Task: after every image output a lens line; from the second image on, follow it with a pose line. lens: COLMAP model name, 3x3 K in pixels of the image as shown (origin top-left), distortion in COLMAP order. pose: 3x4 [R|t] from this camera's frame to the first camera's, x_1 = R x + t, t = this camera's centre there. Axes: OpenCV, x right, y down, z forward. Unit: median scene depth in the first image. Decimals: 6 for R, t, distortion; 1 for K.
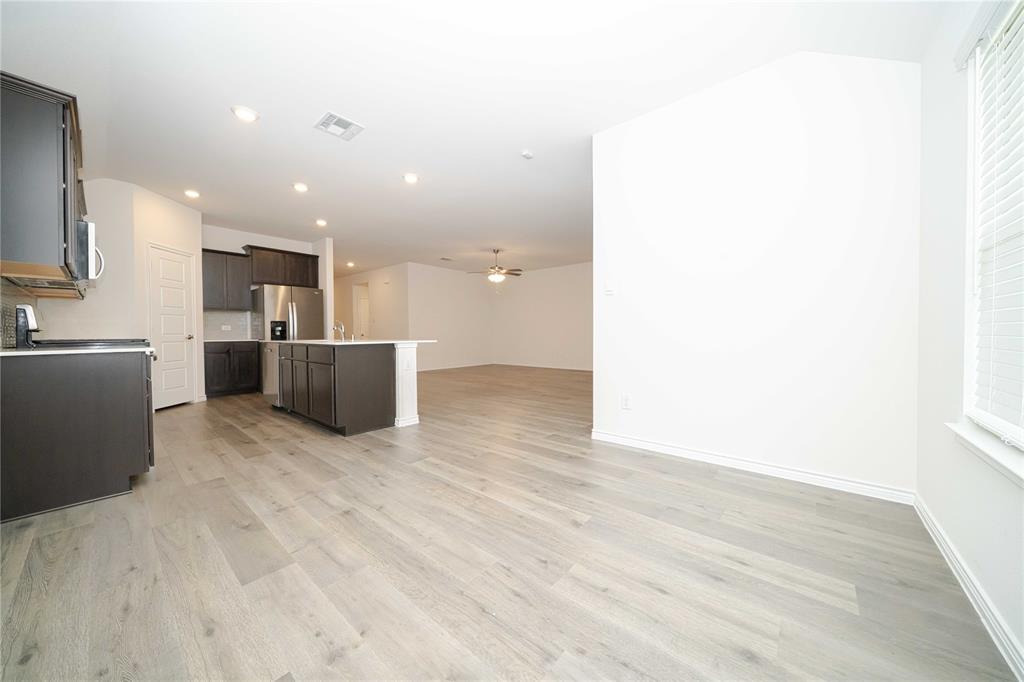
lens RADIAL K [[350.2, 0, 506.3], [0, 350.2, 335.7], [0, 0, 1]] dist [-0.005328, 0.000104]
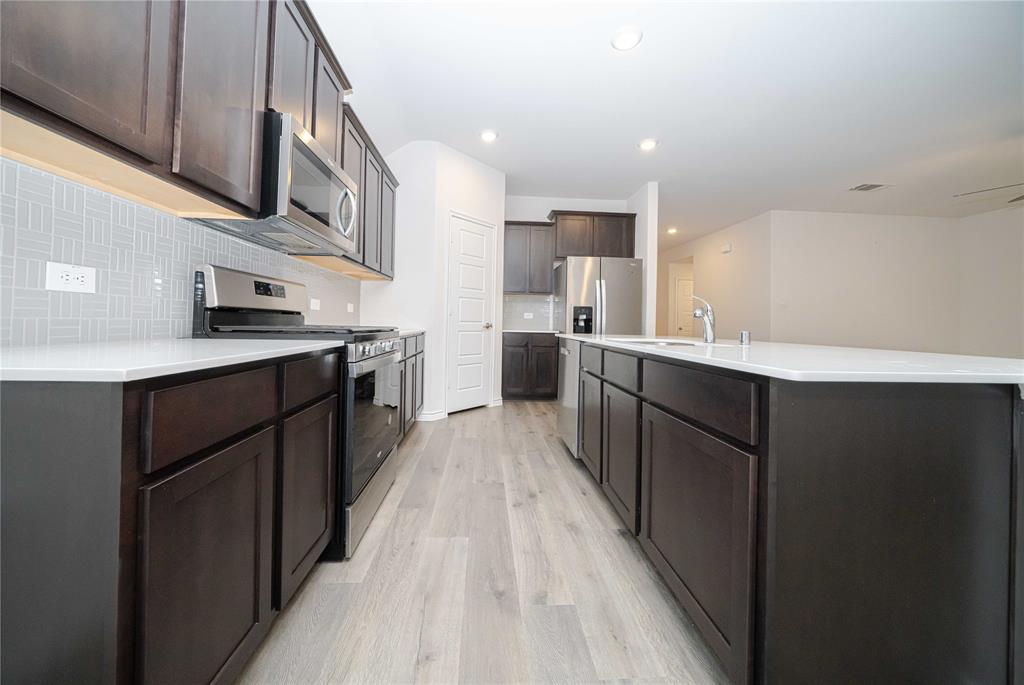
lens RADIAL K [[350.2, 0, 503.8], [0, 350.2, 323.1], [0, 0, 1]] dist [-0.005328, 0.000104]
pose [[0.692034, 0.020469, -0.721575, -0.245547], [-0.031979, 0.999486, -0.002317, -0.001352], [0.721156, 0.024679, 0.692333, 0.386634]]
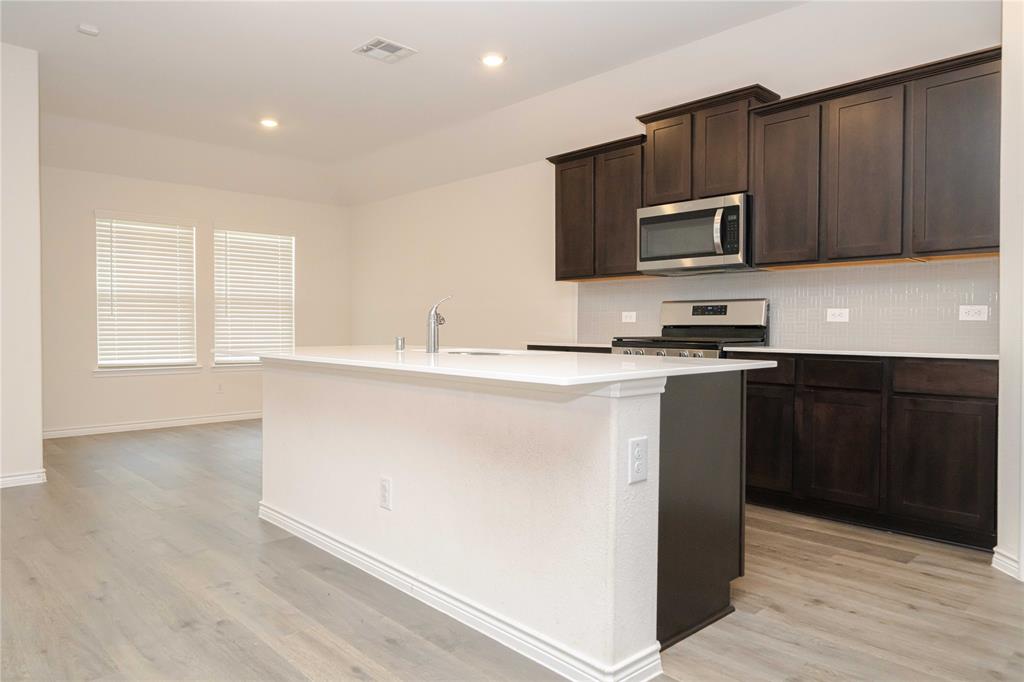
lens RADIAL K [[677.7, 0, 514.1], [0, 677.7, 335.4], [0, 0, 1]] dist [0.002786, 0.000927]
pose [[-0.995042, 0.003841, 0.099385, -0.454581], [0.006141, 0.999720, 0.022849, -0.015040], [-0.099269, 0.023346, -0.994787, 1.234002]]
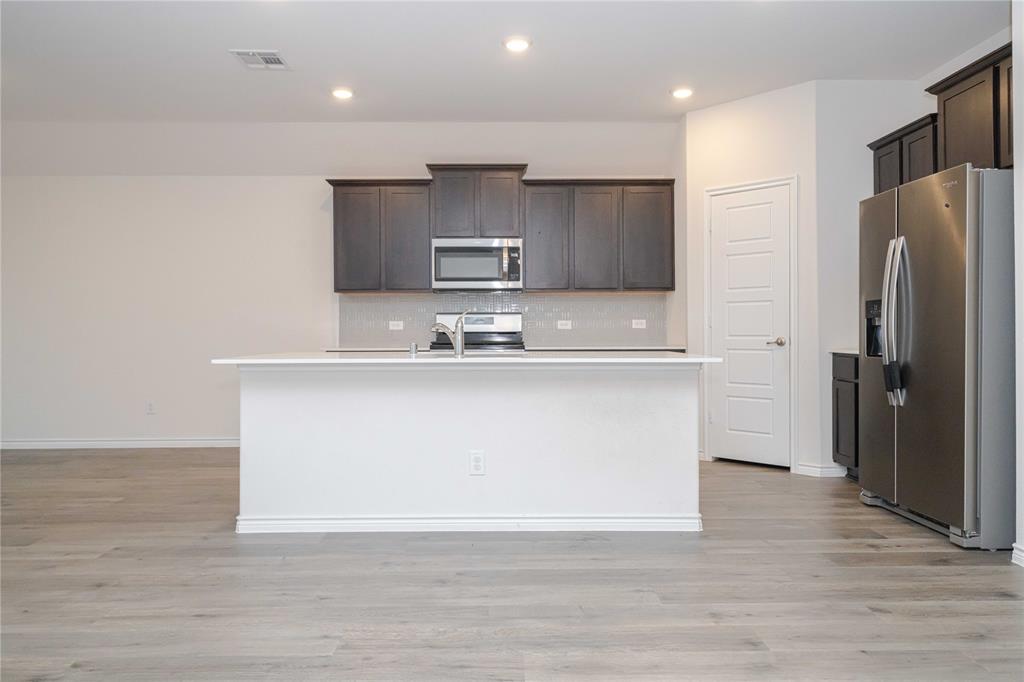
lens RADIAL K [[681.8, 0, 513.0], [0, 681.8, 345.6], [0, 0, 1]] dist [-0.000968, 0.001481]
pose [[-0.745362, 0.025570, -0.666169, 0.053909], [0.003252, 0.999392, 0.034722, -0.022247], [0.666652, 0.023714, -0.744992, 1.251468]]
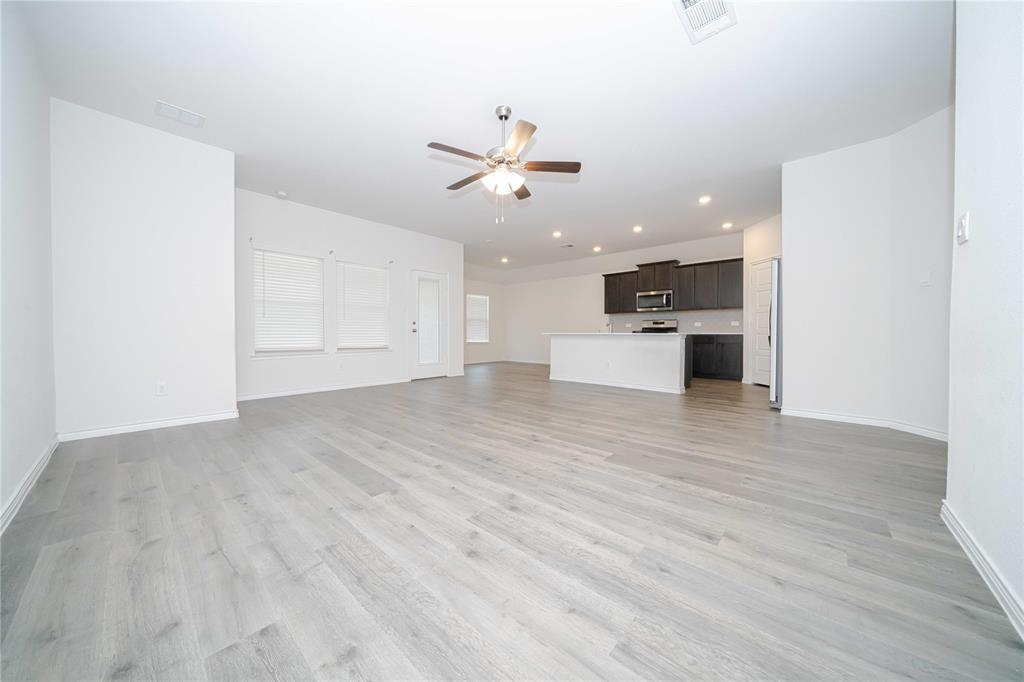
lens RADIAL K [[350.2, 0, 509.9], [0, 350.2, 338.4], [0, 0, 1]] dist [-0.005328, 0.000104]
pose [[-0.999857, 0.006691, 0.015510, -0.047736], [0.007079, 0.999660, 0.025093, -0.002892], [-0.015337, 0.025199, -0.999565, 1.802263]]
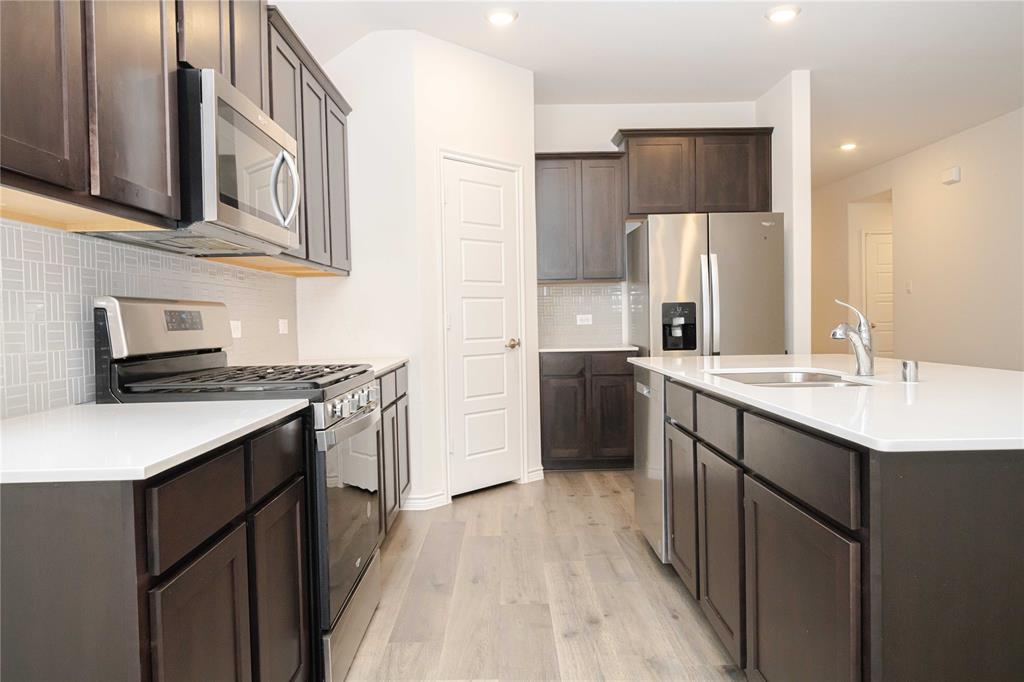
lens RADIAL K [[681.8, 0, 514.8], [0, 681.8, 335.3], [0, 0, 1]] dist [-0.000968, 0.001481]
pose [[0.662129, 0.013743, -0.749264, -0.184365], [0.007369, 0.999664, 0.024848, -0.024854], [0.749353, -0.021974, 0.661806, 0.331618]]
